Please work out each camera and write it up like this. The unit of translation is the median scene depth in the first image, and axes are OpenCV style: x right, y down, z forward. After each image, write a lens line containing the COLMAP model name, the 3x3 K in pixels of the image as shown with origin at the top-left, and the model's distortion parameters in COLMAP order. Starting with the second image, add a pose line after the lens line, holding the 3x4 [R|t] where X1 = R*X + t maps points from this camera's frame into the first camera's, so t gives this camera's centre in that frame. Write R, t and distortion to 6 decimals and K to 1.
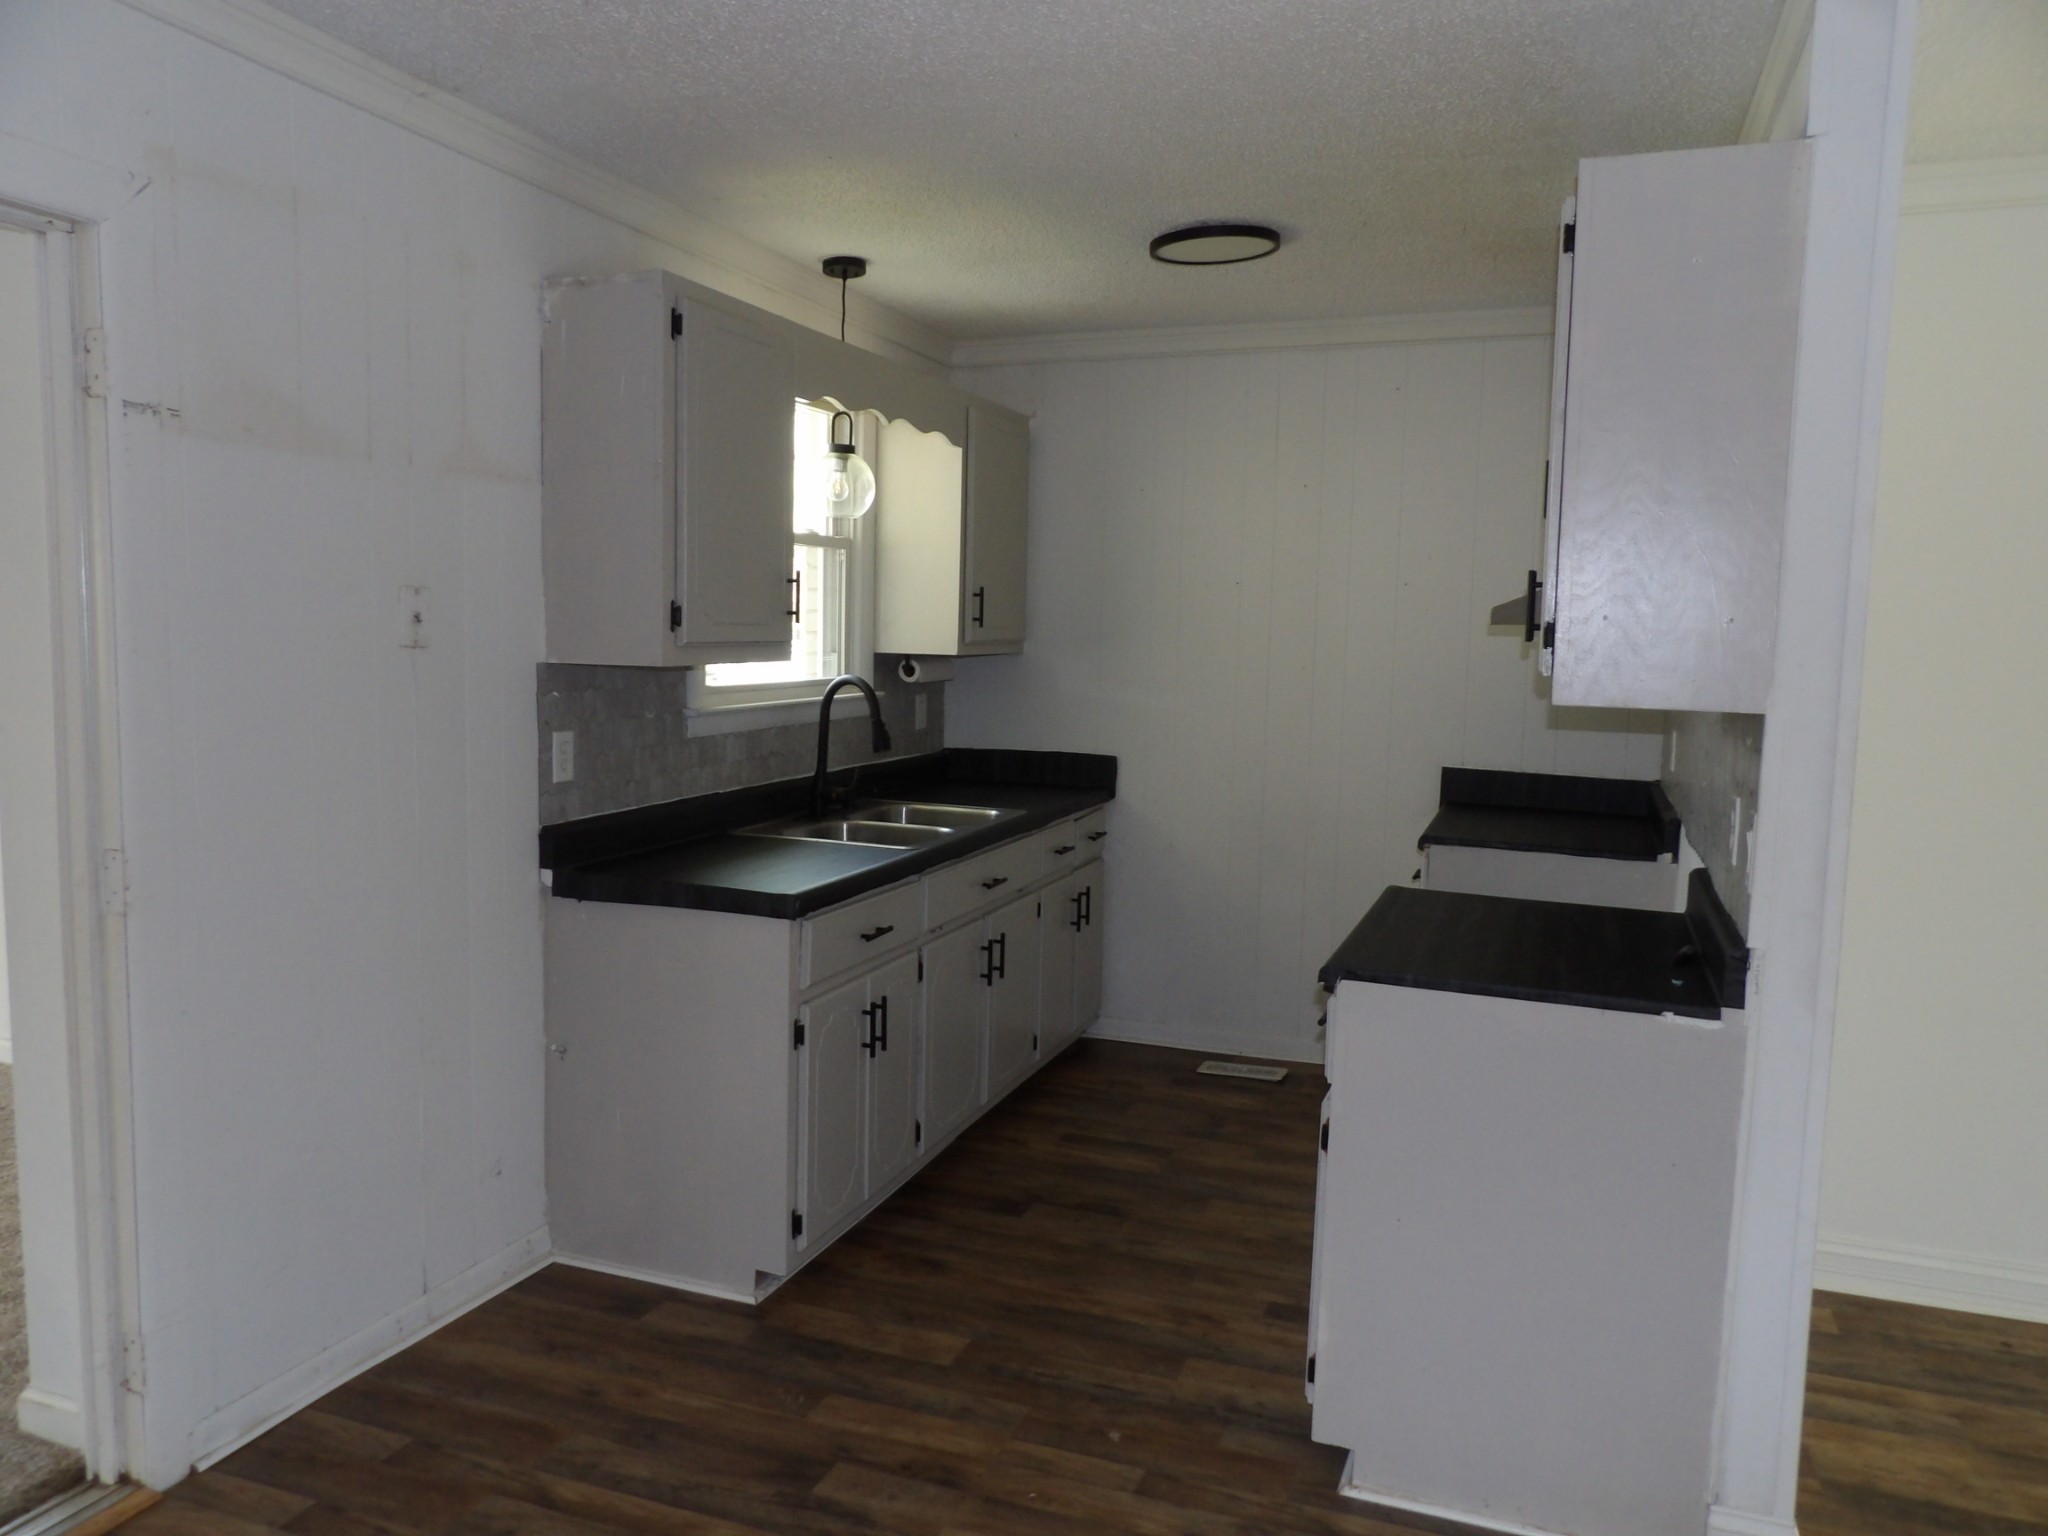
lens RADIAL K [[1467.1, 0, 1015.9], [0, 1467.1, 773.2], [0, 0, 1]] dist [-0.031561, 0.043167]
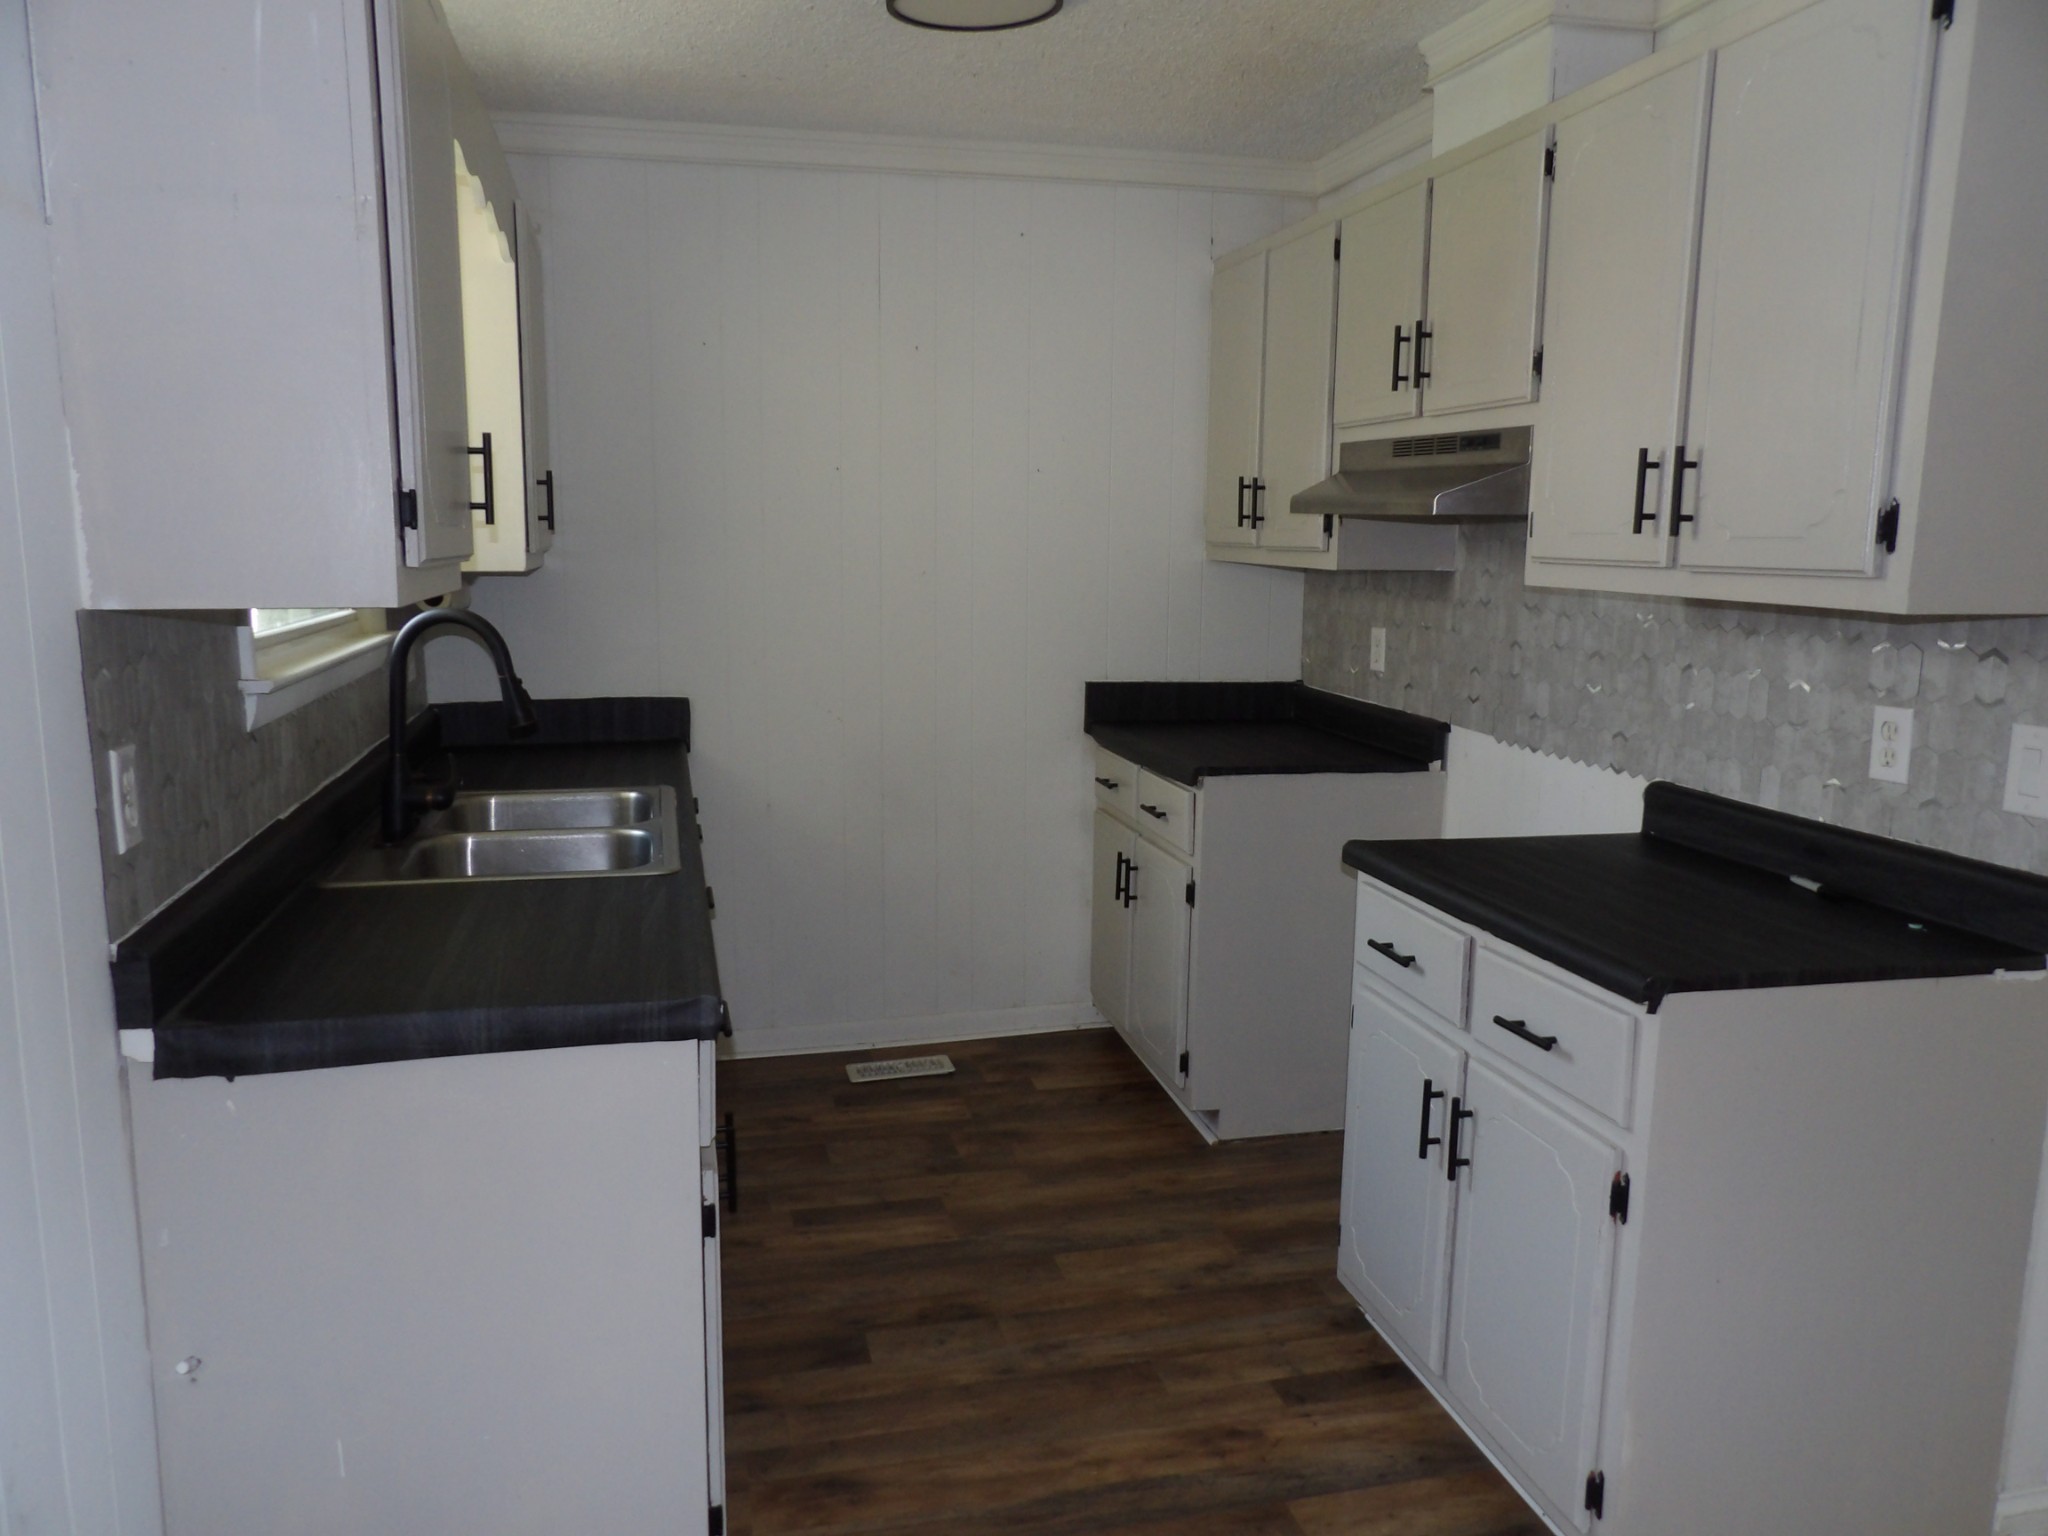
lens RADIAL K [[1467.1, 0, 1018.3], [0, 1467.1, 775.2], [0, 0, 1]] dist [-0.031561, 0.043167]
pose [[0.827429, -0.106222, 0.551432, -0.306725], [0.068127, 0.993682, 0.089188, -0.039777], [-0.557422, -0.036229, 0.829438, 0.389370]]
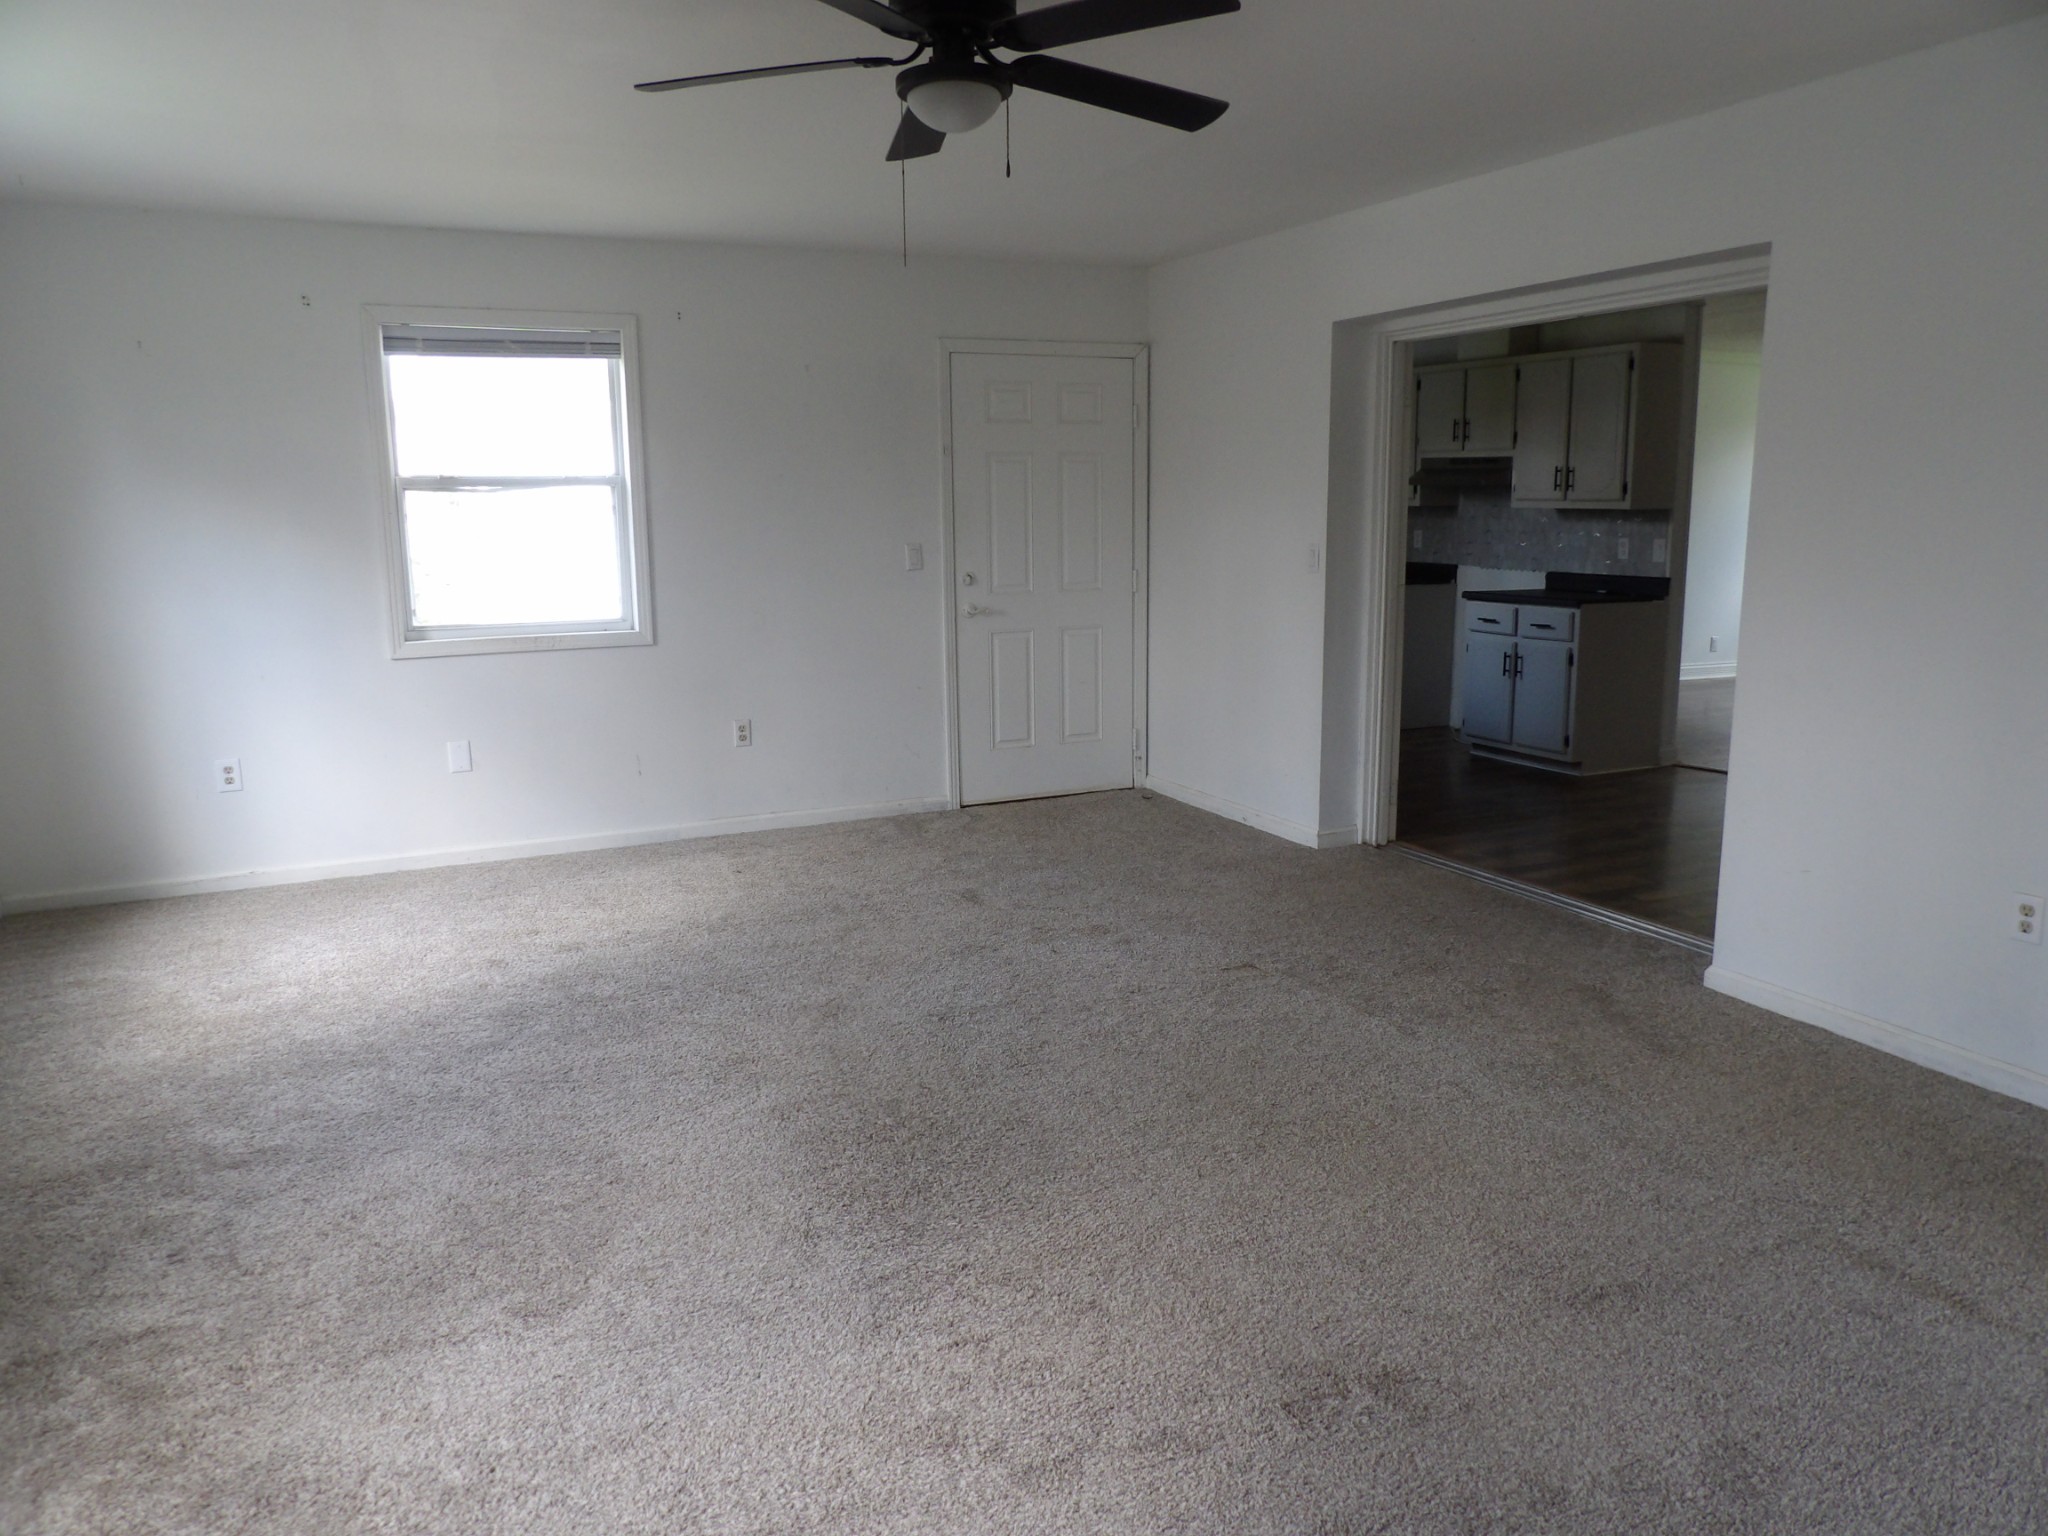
lens RADIAL K [[1467.1, 0, 1031.7], [0, 1467.1, 770.9], [0, 0, 1]] dist [-0.031561, 0.043167]
pose [[0.688729, -0.159124, 0.707341, -1.824567], [0.097357, 0.987080, 0.127259, -0.010529], [-0.718452, -0.018783, 0.695322, -0.178334]]
